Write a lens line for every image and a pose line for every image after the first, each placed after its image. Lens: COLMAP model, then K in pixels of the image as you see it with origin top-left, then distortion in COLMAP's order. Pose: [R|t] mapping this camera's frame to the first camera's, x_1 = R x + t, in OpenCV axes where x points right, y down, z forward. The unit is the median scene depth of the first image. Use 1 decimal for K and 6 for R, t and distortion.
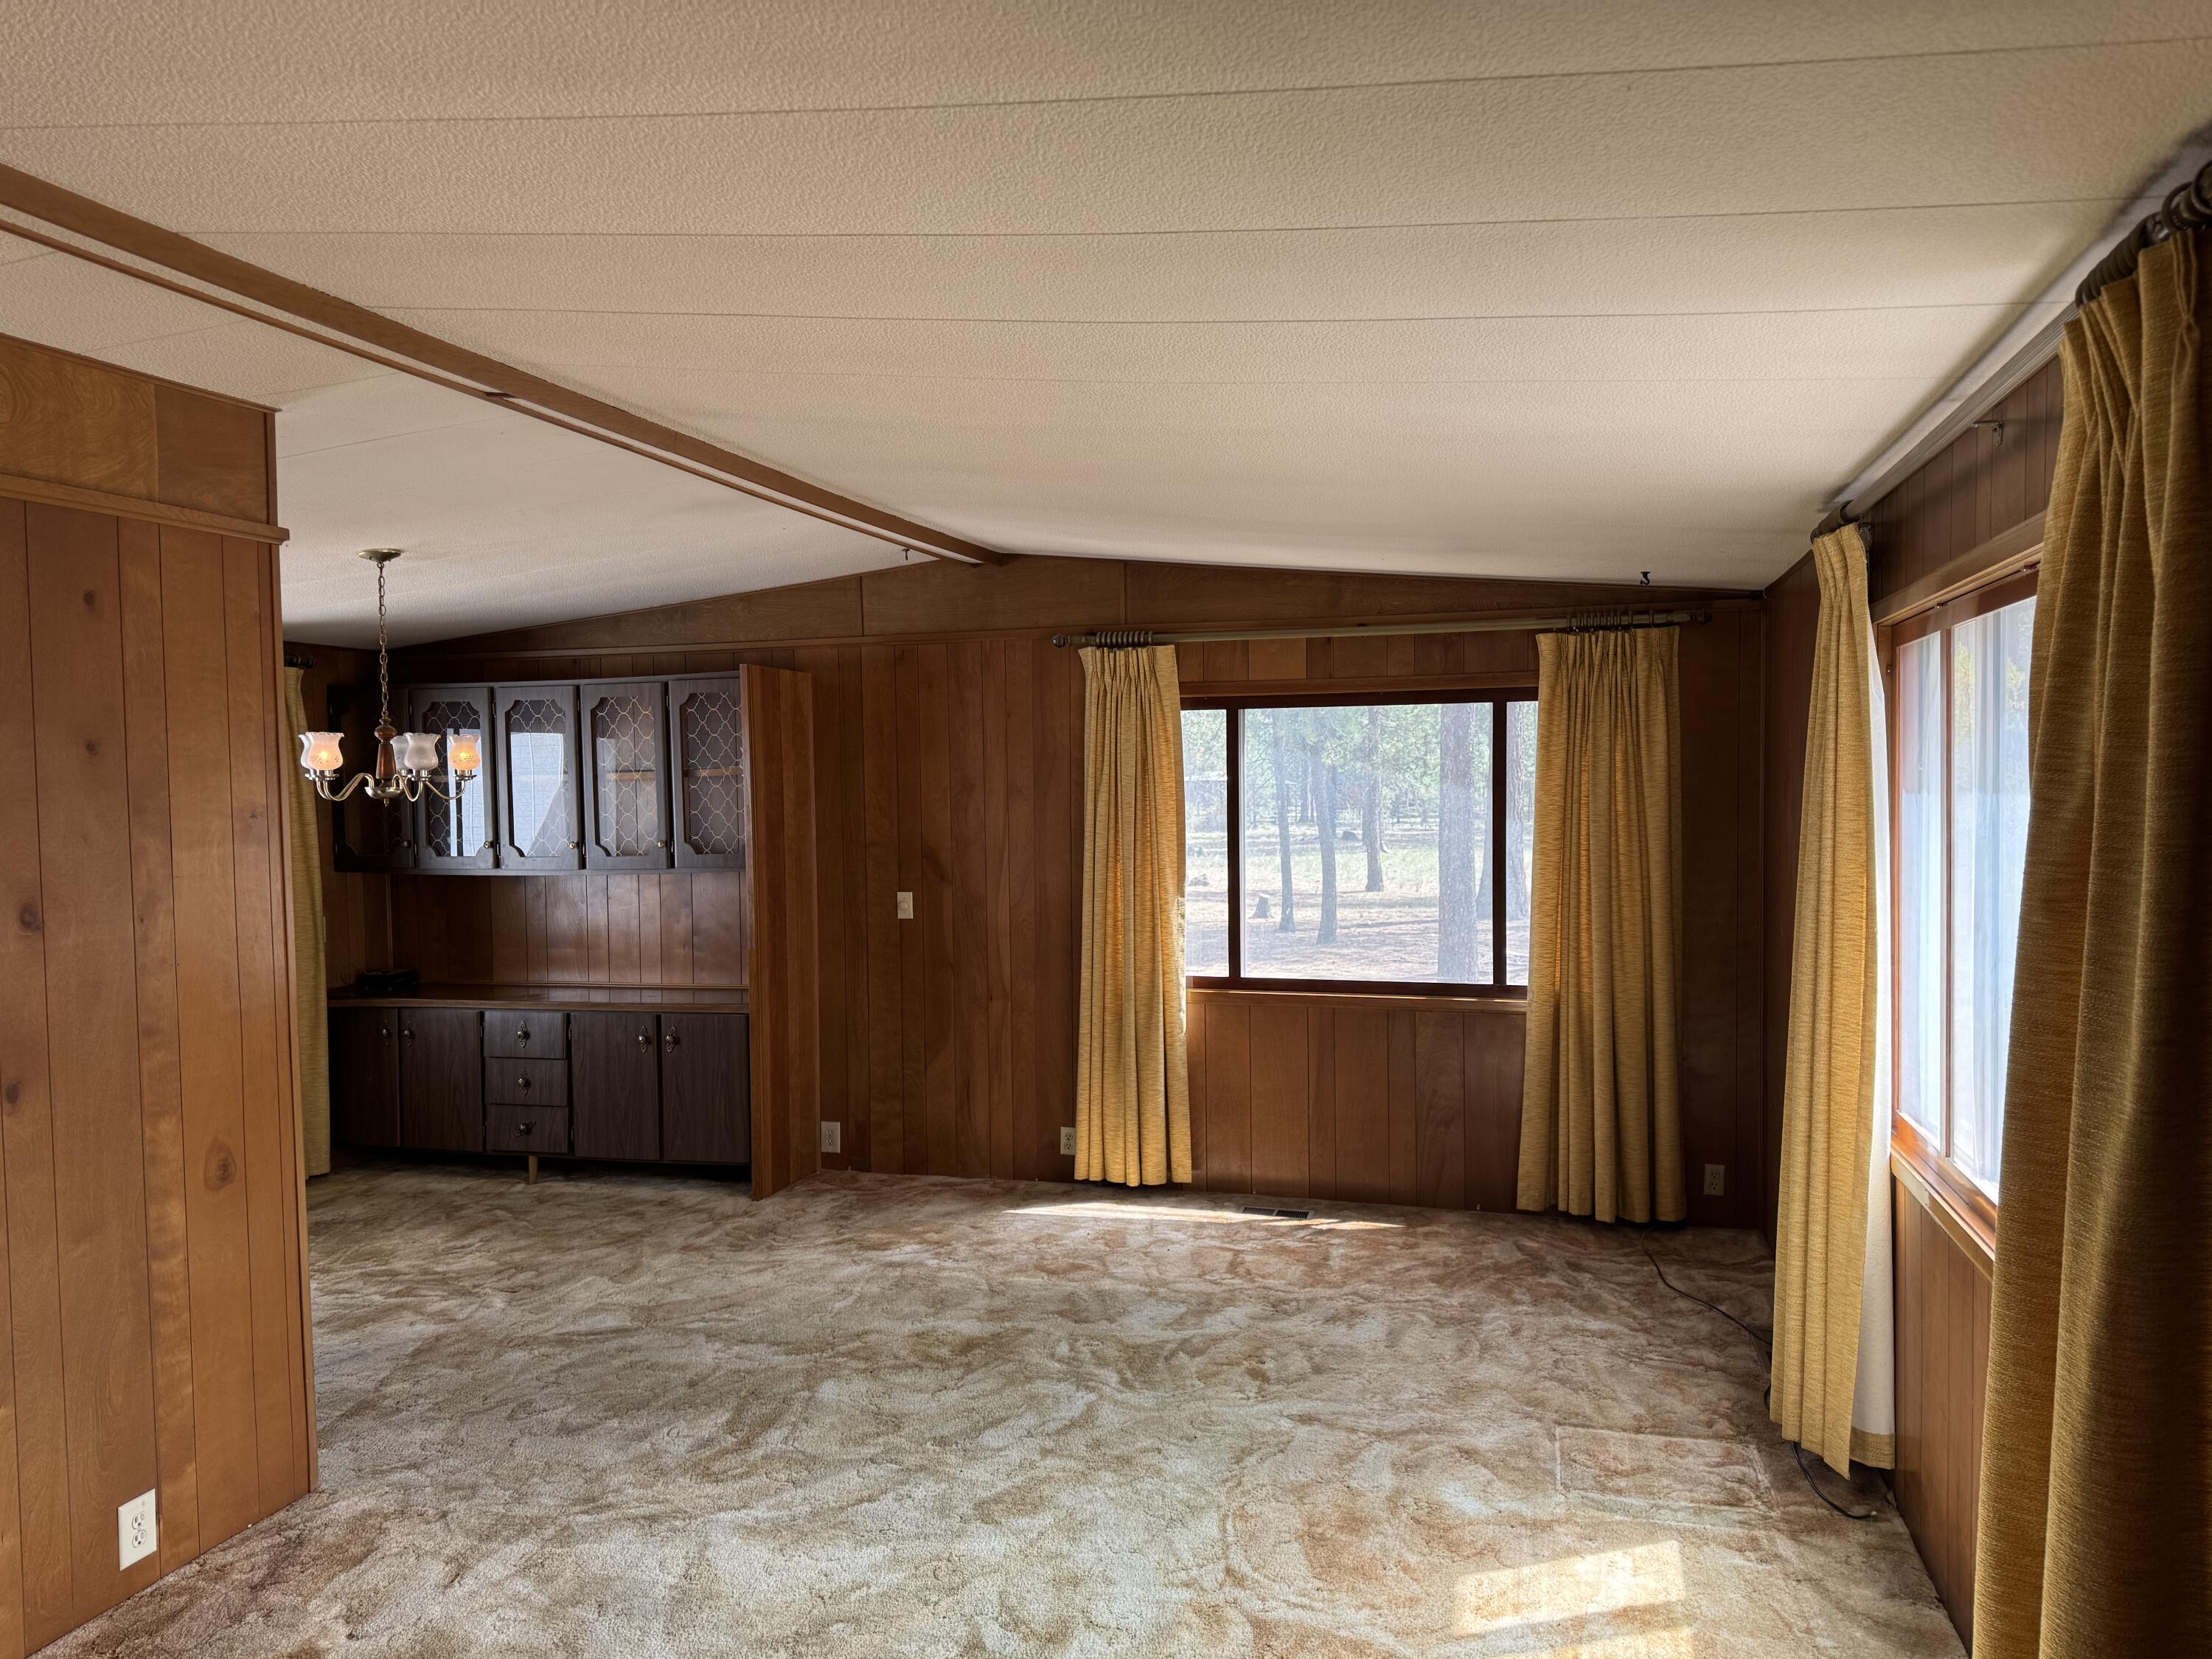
lens RADIAL K [[1561.8, 0, 1099.7], [0, 1561.8, 837.0], [0, 0, 1]] dist [0.150161, -0.282597]
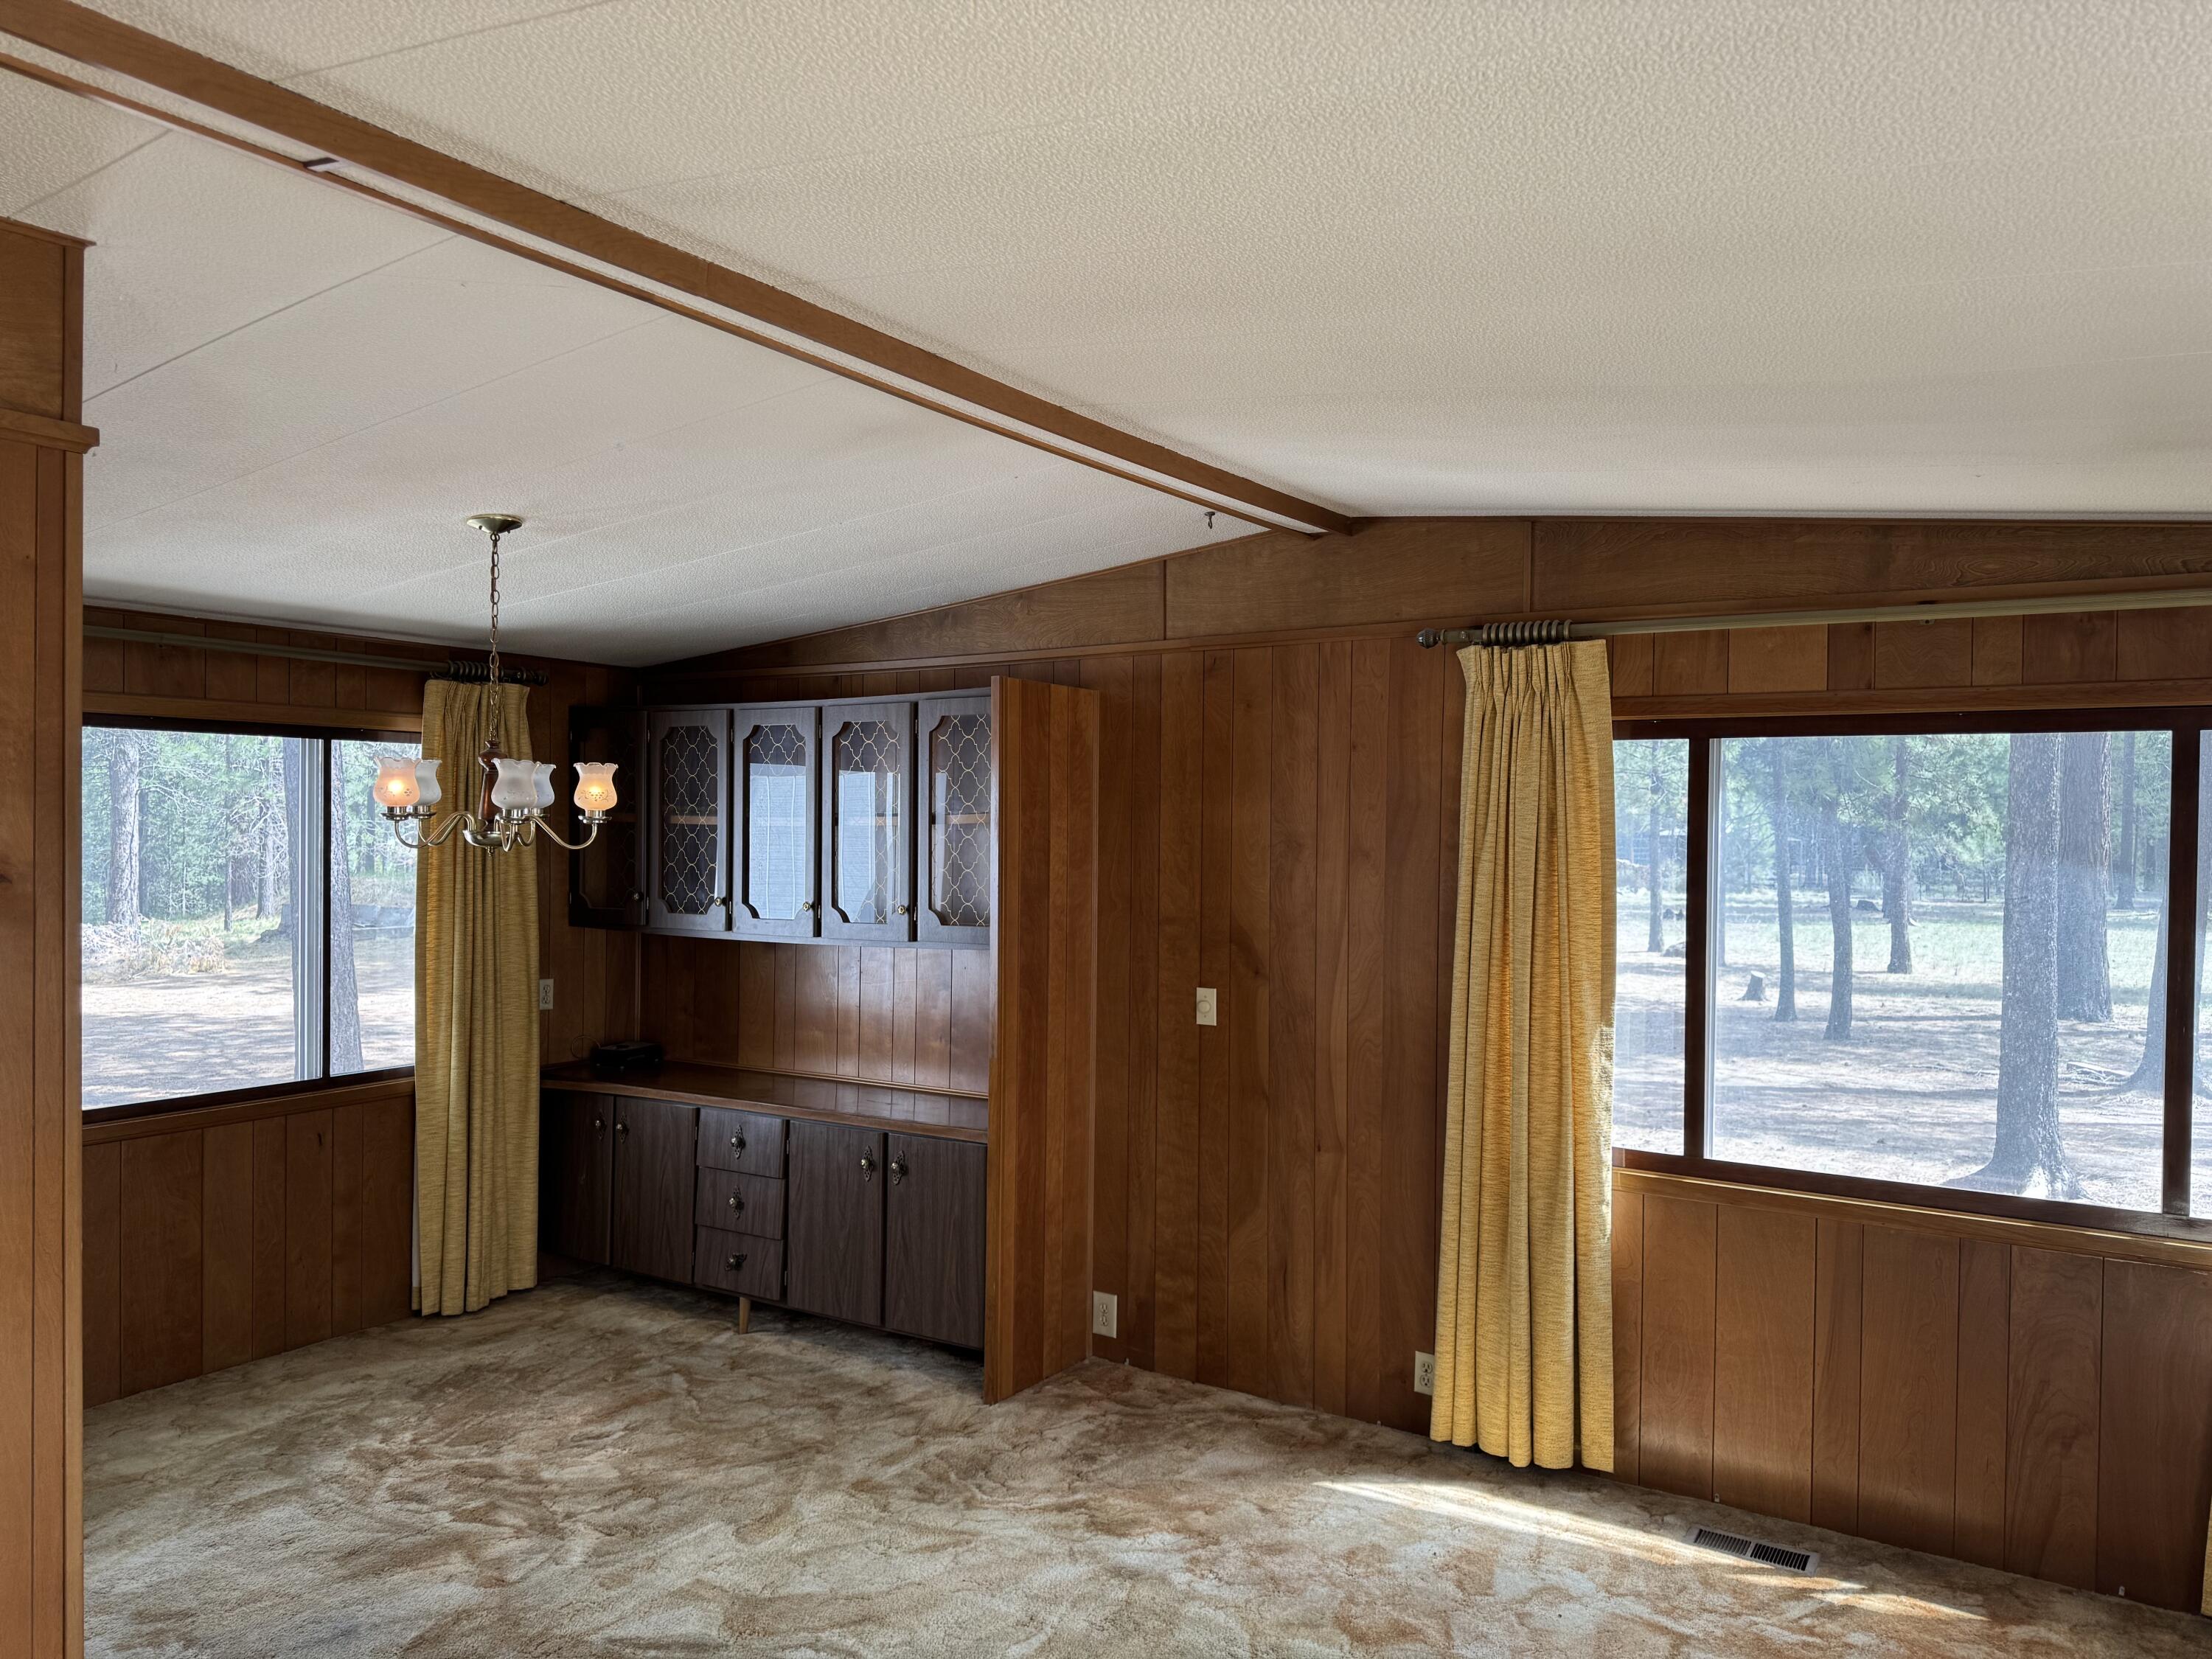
lens RADIAL K [[1561.8, 0, 1099.7], [0, 1561.8, 837.0], [0, 0, 1]] dist [0.150161, -0.282597]
pose [[0.957781, 0.025984, -0.286323, 0.035633], [-0.034124, 0.999142, -0.023473, -0.017013], [0.285467, 0.032252, 0.957846, 0.297459]]
